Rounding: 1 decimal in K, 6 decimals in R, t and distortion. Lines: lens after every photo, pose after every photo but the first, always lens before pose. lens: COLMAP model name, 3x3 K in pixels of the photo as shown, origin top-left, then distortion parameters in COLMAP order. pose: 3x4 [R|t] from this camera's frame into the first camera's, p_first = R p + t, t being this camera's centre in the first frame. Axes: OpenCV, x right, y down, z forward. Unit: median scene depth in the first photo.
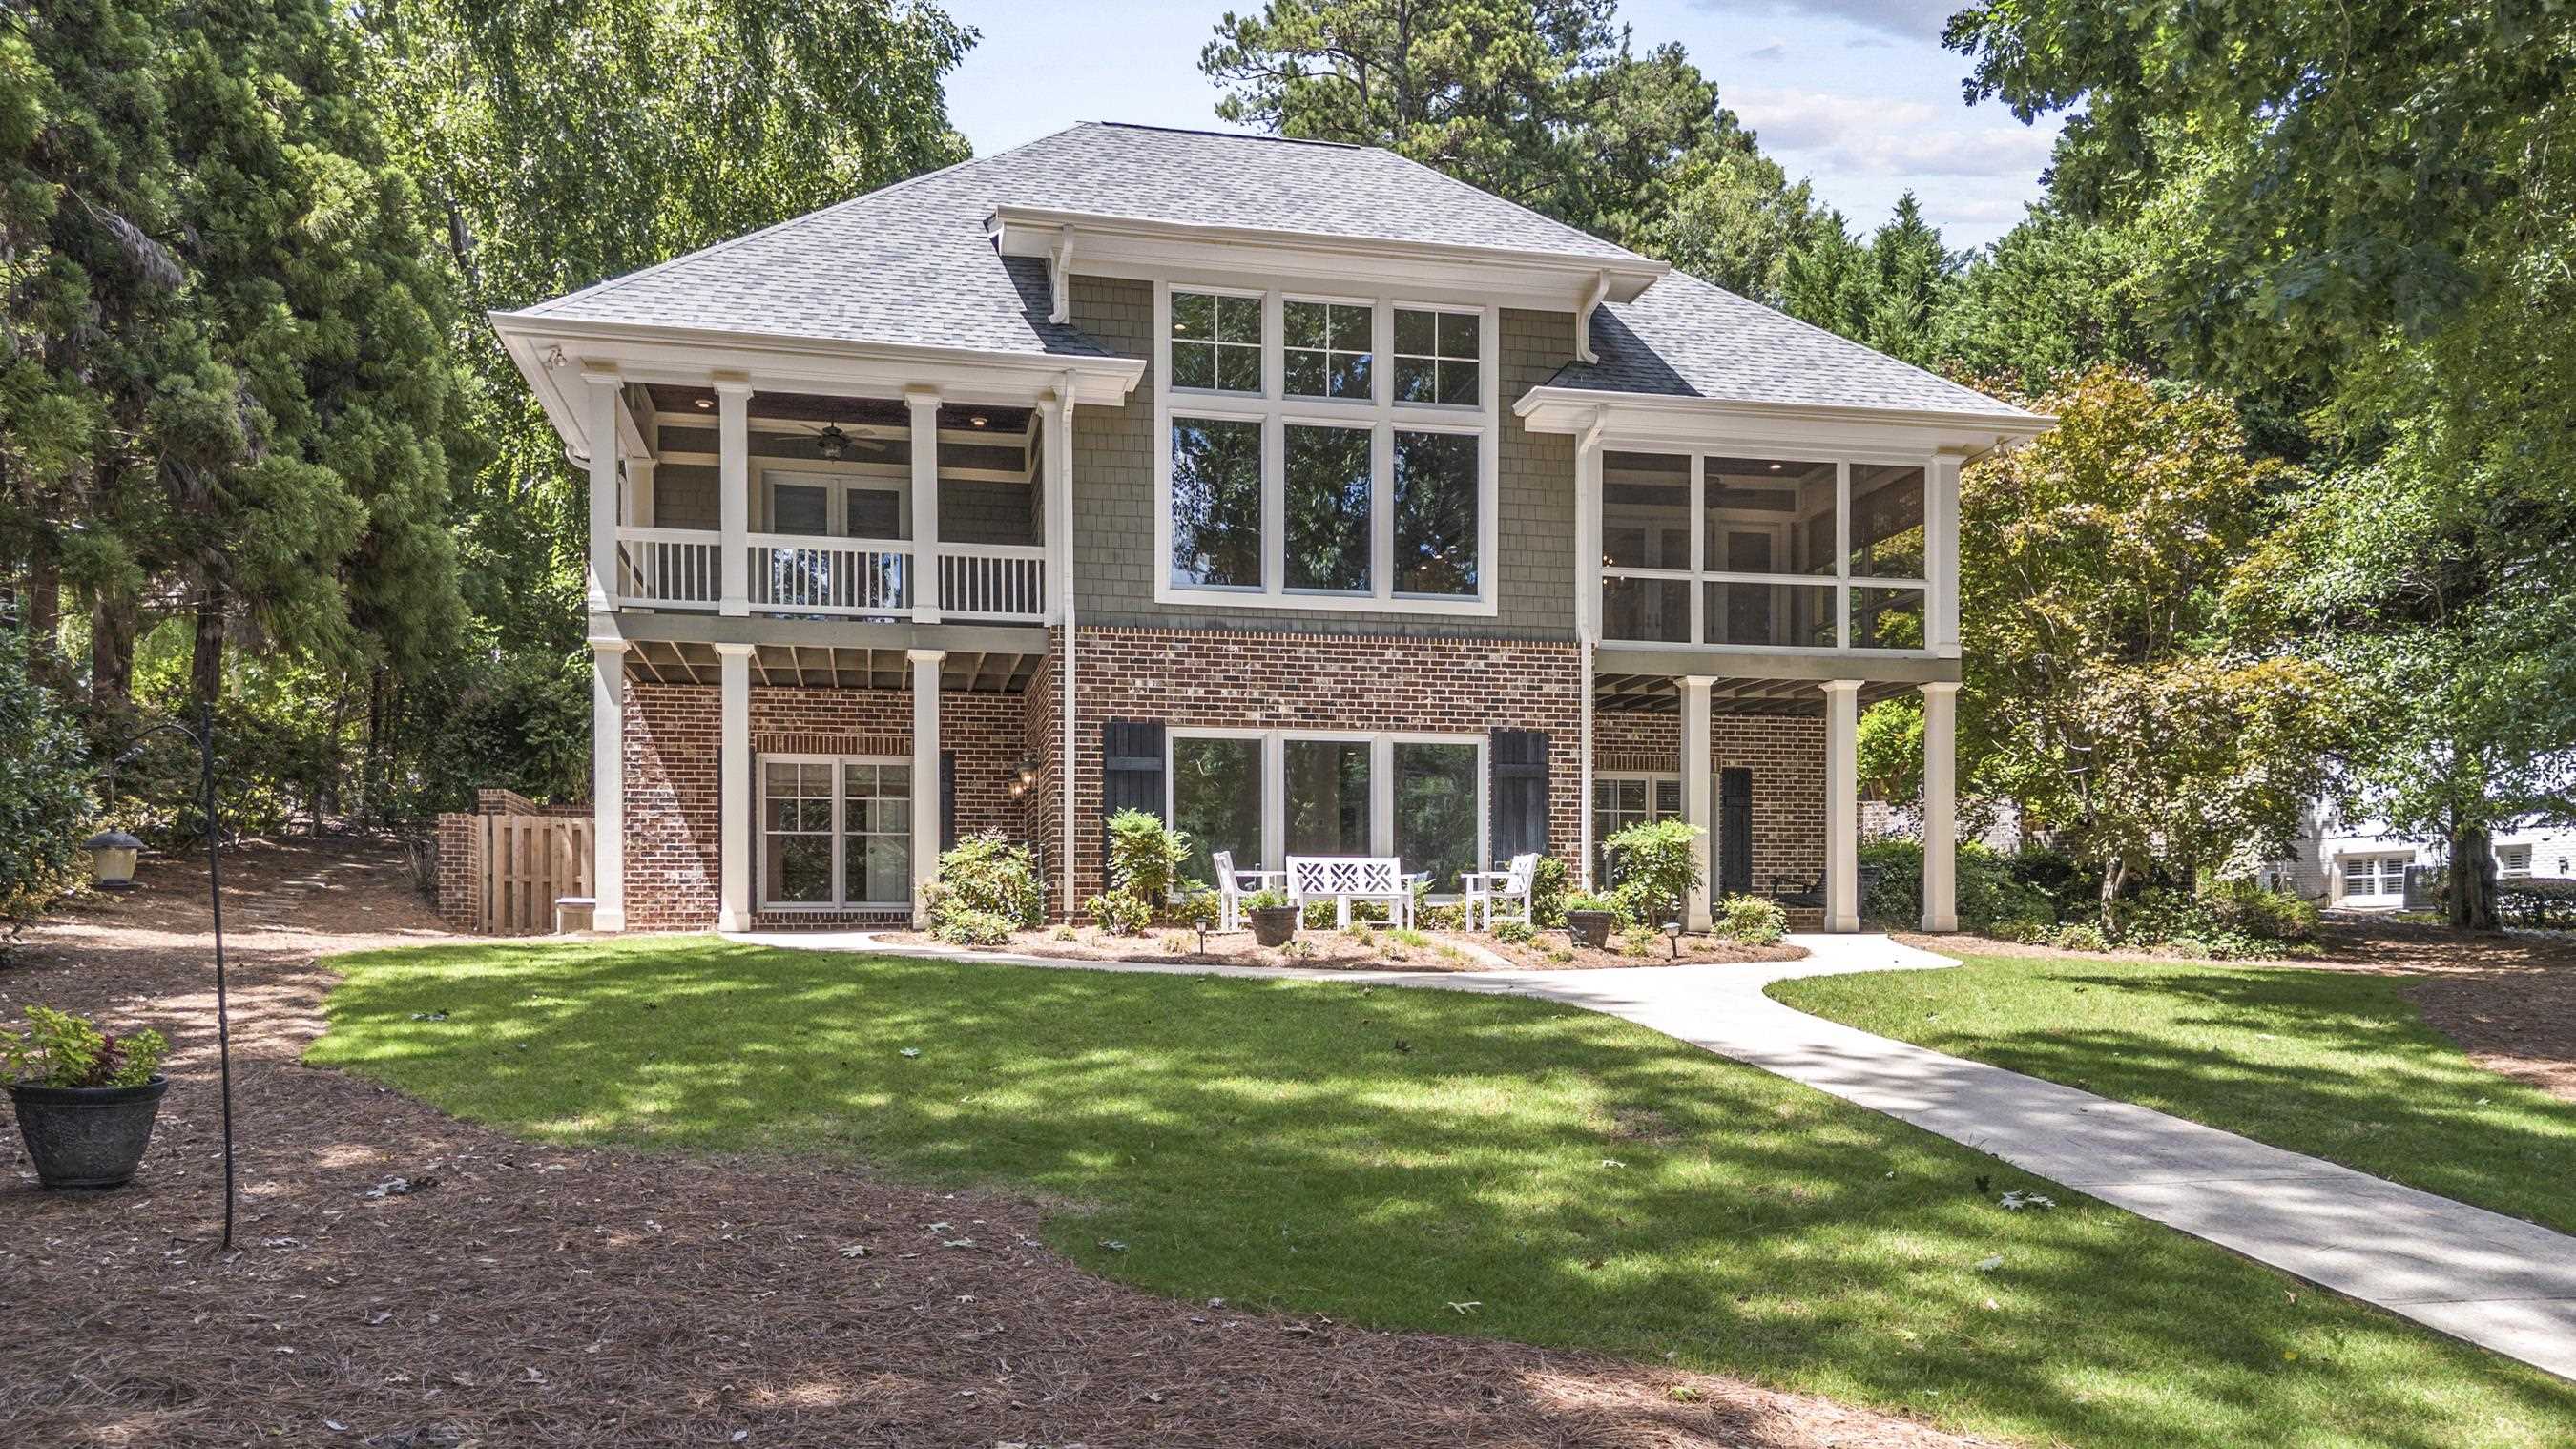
lens RADIAL K [[1859.3, 0, 1266.6], [0, 1859.3, 733.0], [0, 0, 1]] dist [0.036992, -0.027027]
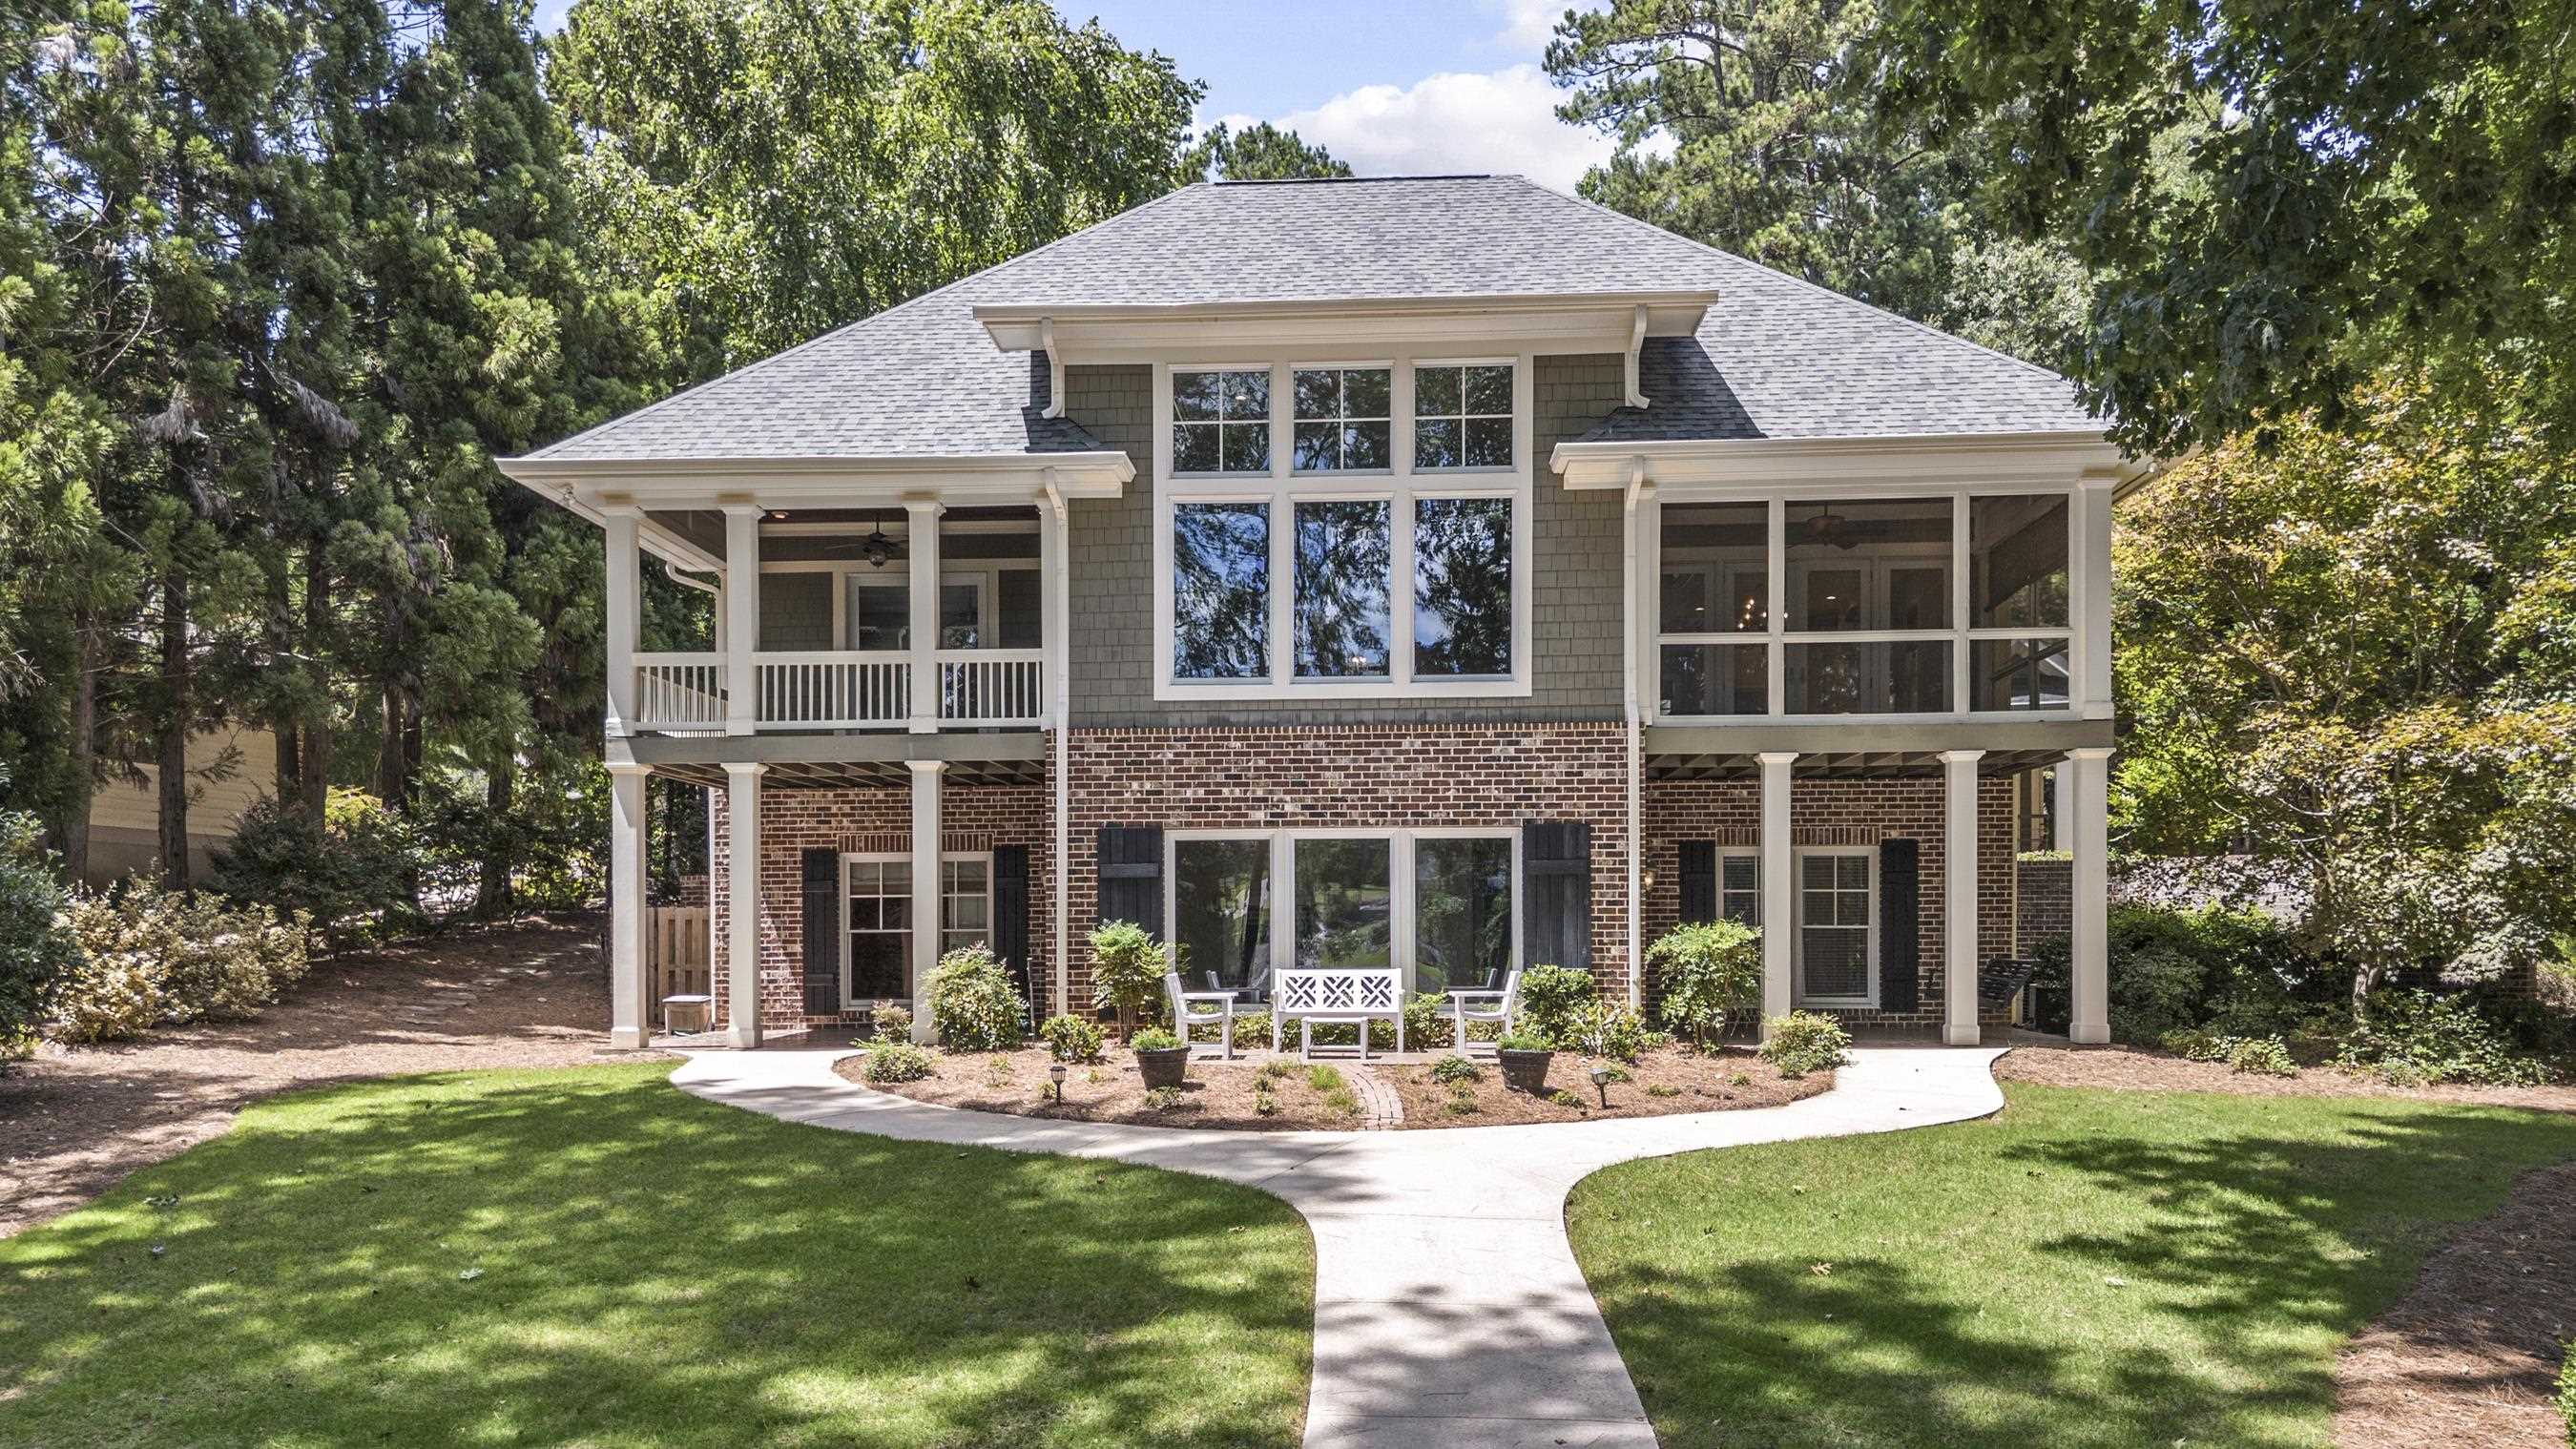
lens RADIAL K [[1859.3, 0, 1284.2], [0, 1859.3, 744.0], [0, 0, 1]] dist [0.036992, -0.027027]
pose [[0.963028, -0.032475, -0.267436, 0.249996], [0.034303, 0.999409, 0.002164, -0.045582], [0.267208, -0.011257, 0.963573, 0.088850]]
